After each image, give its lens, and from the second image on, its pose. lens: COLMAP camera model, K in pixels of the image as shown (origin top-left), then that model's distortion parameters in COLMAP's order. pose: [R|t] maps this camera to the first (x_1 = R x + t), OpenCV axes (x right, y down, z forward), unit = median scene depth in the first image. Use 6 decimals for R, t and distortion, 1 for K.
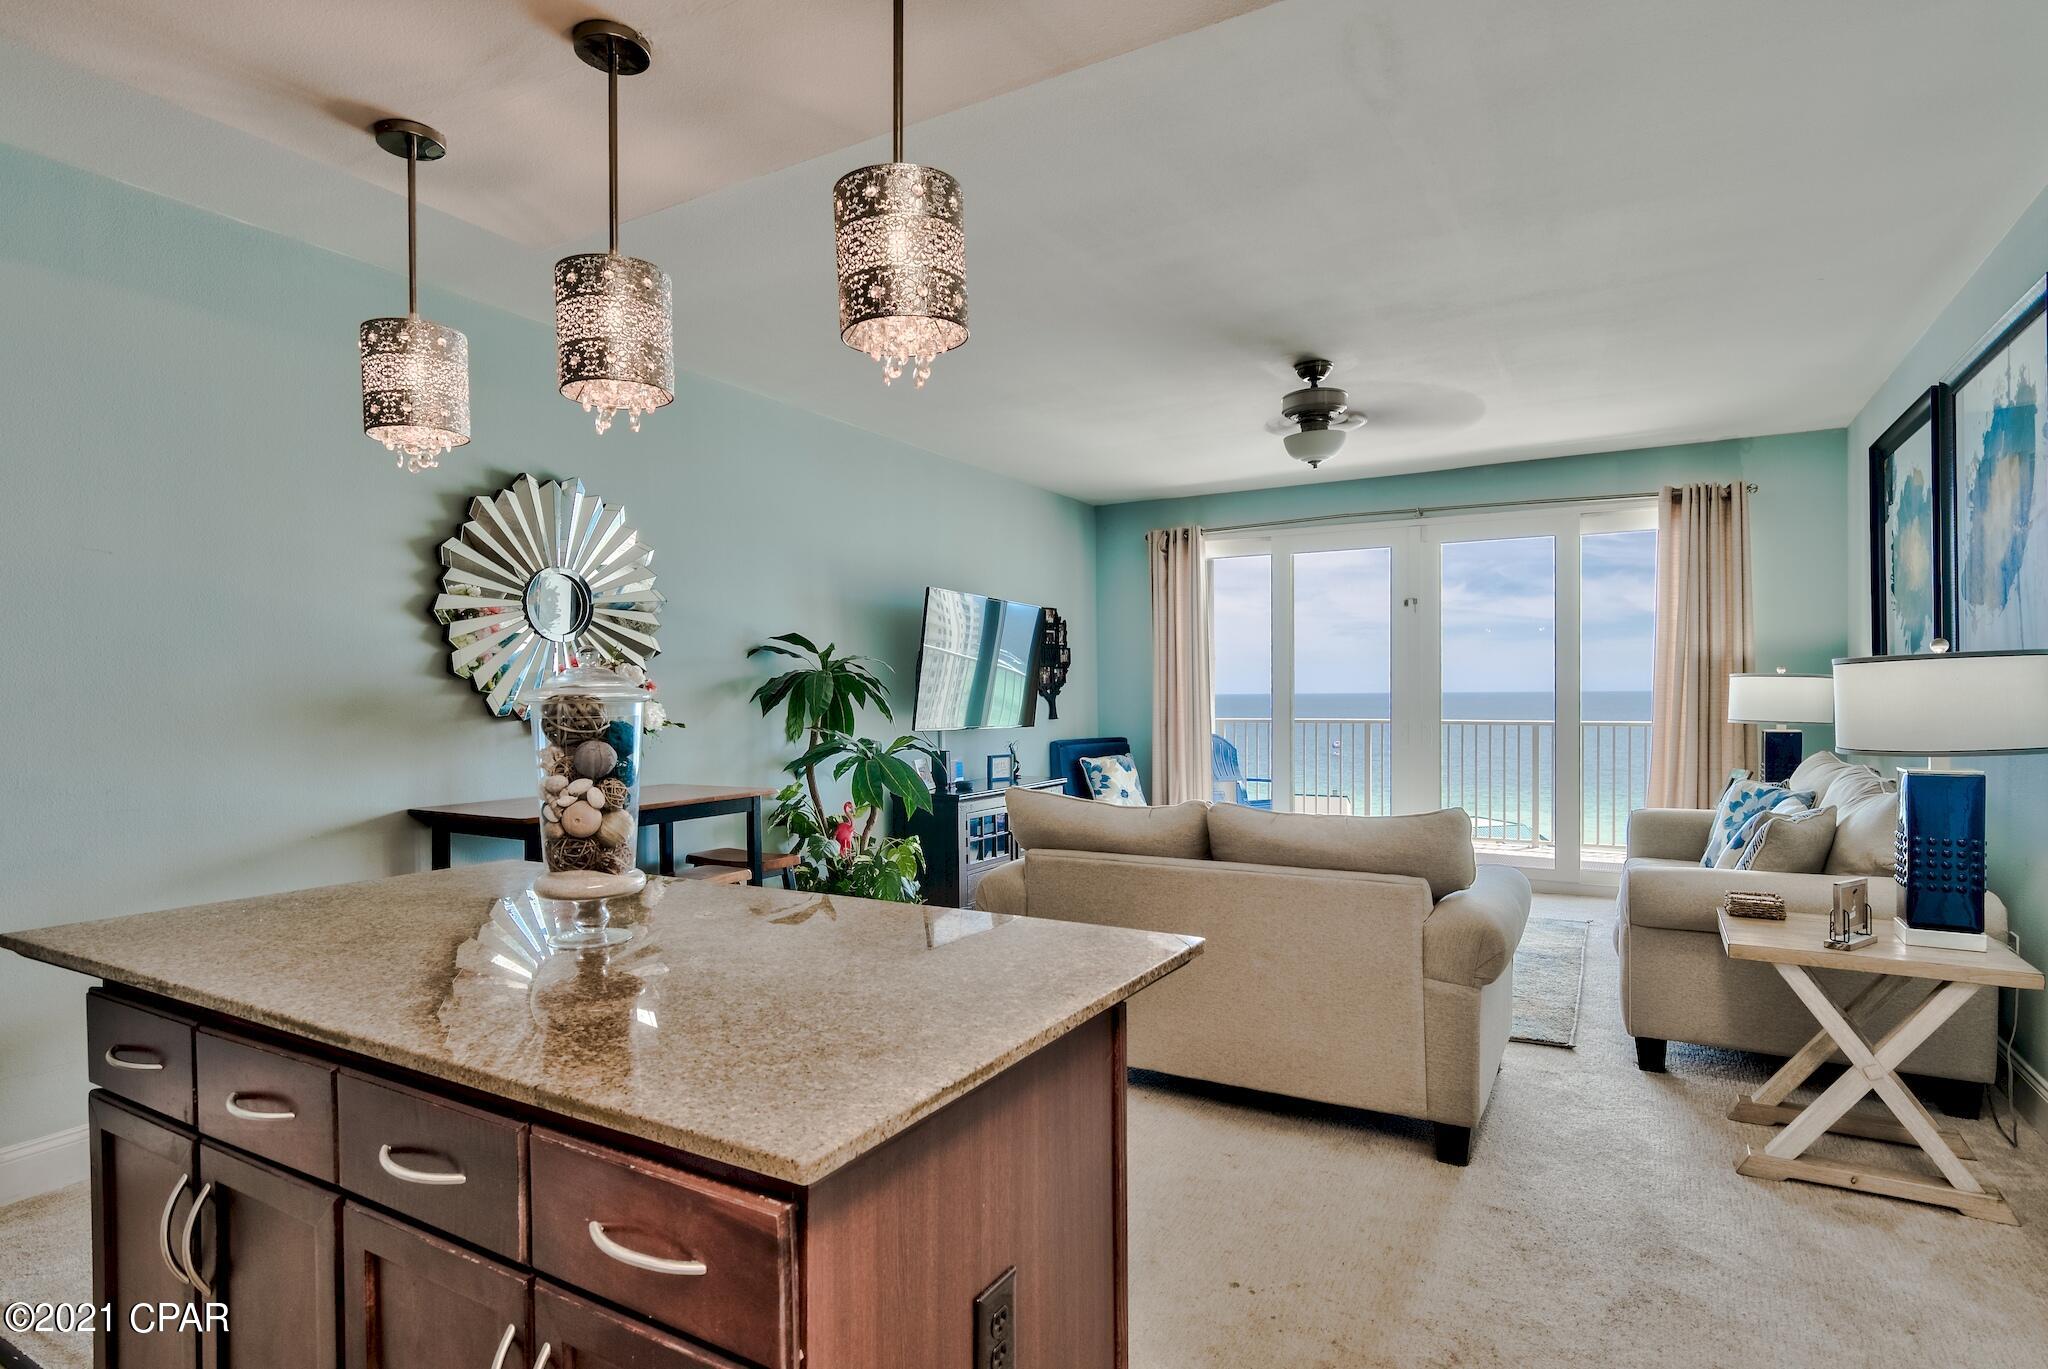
lens RADIAL K [[1009.4, 0, 1055.3], [0, 1009.4, 703.8], [0, 0, 1]] dist [-0.009076, -0.000477]
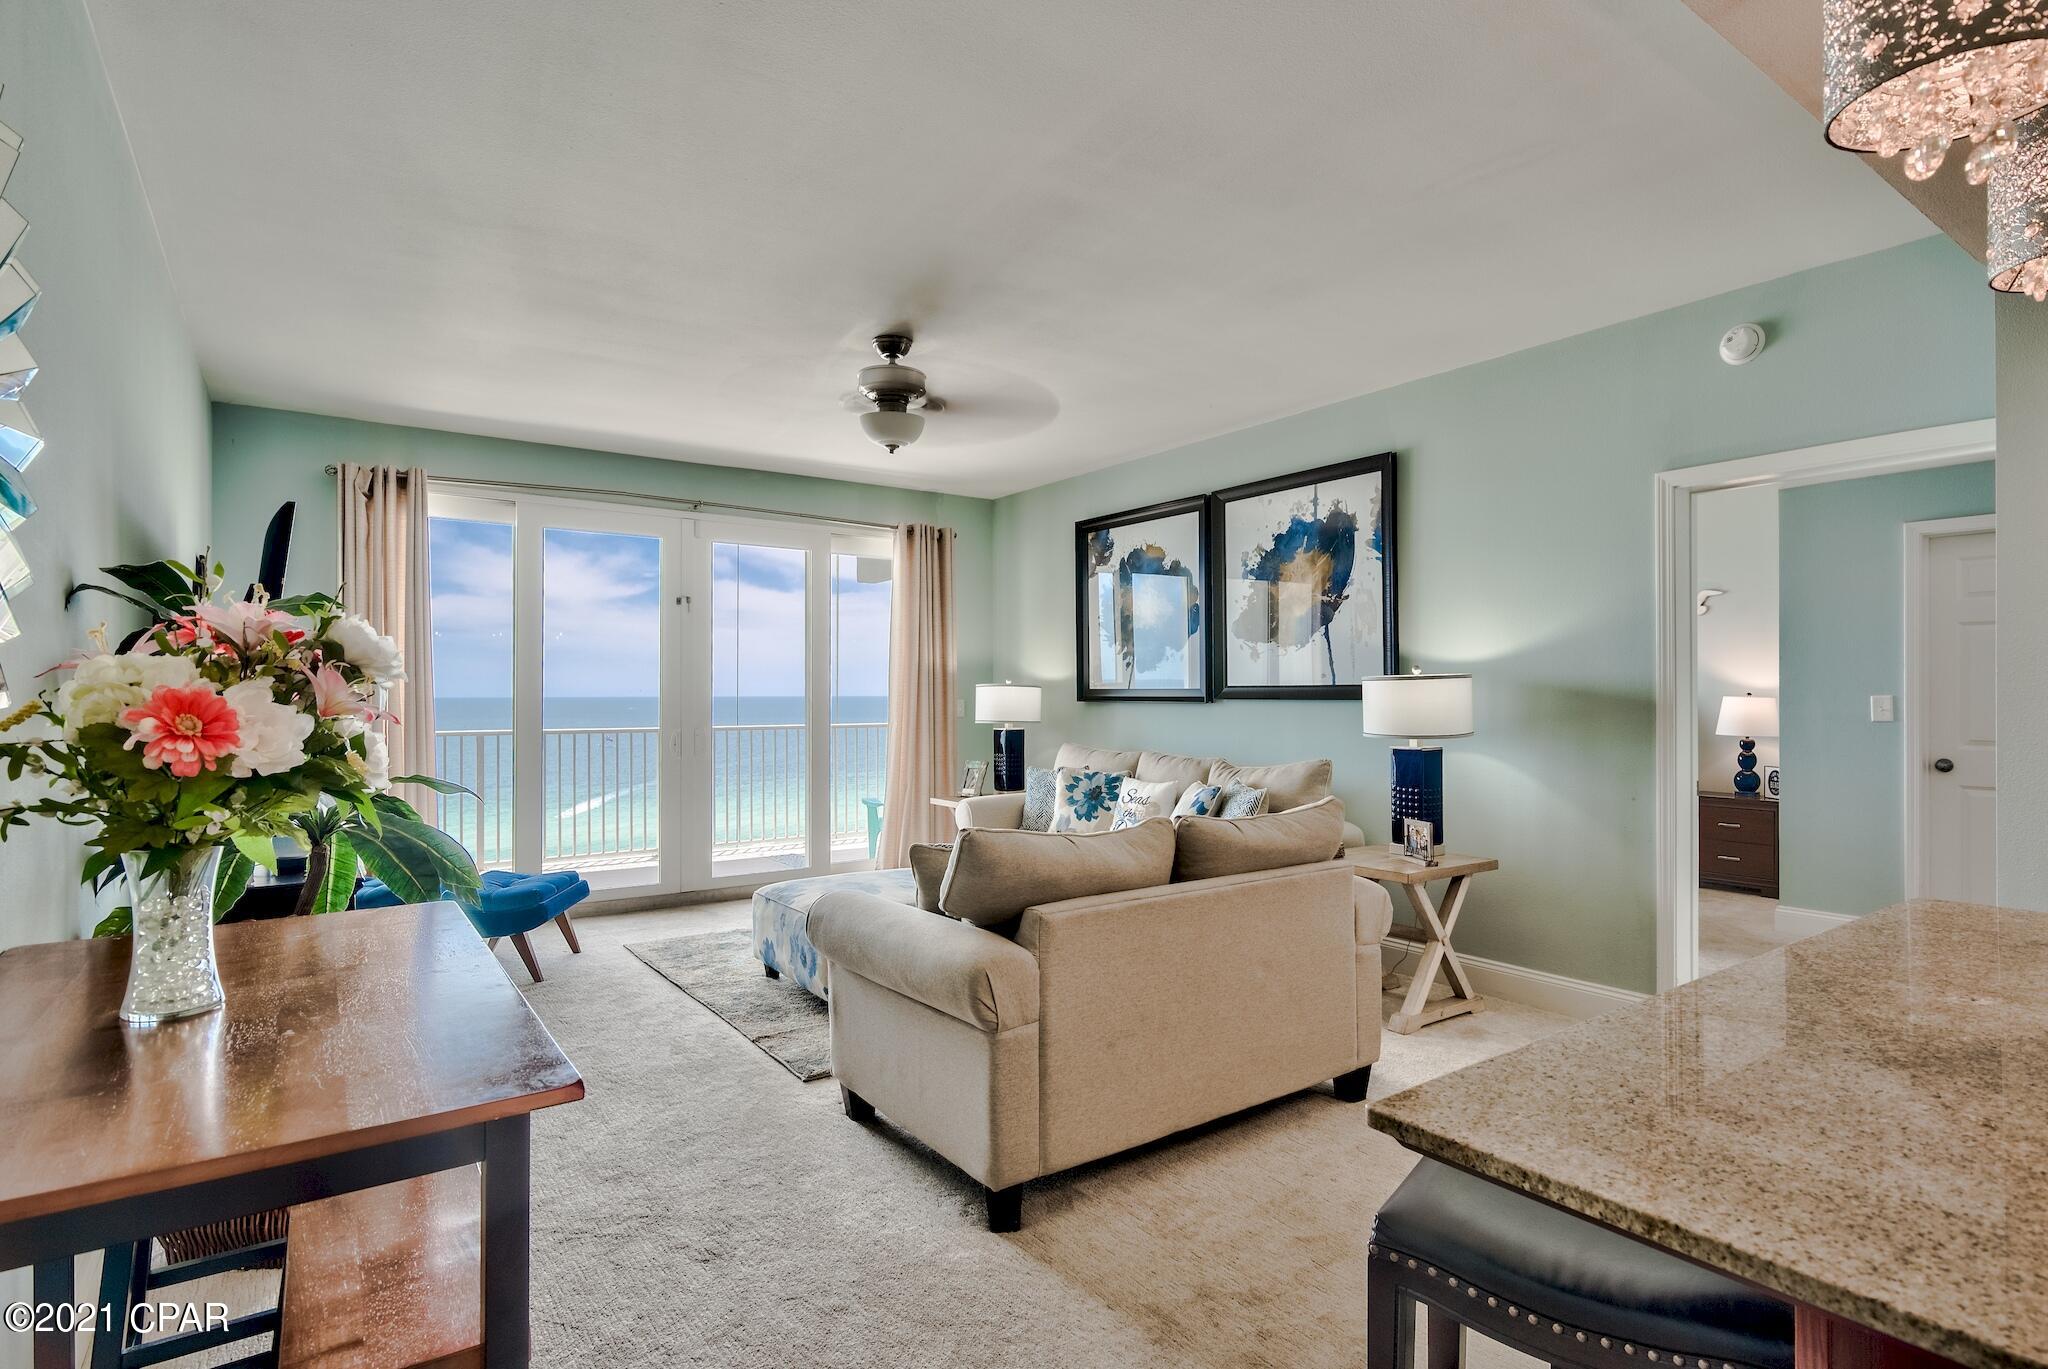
lens RADIAL K [[1009.4, 0, 1022.3], [0, 1009.4, 678.2], [0, 0, 1]] dist [-0.009076, -0.000477]
pose [[0.457317, 0.018725, 0.889107, -0.366323], [0.009937, 0.999608, -0.026164, -0.003401], [-0.889248, 0.020801, 0.456952, 0.351232]]
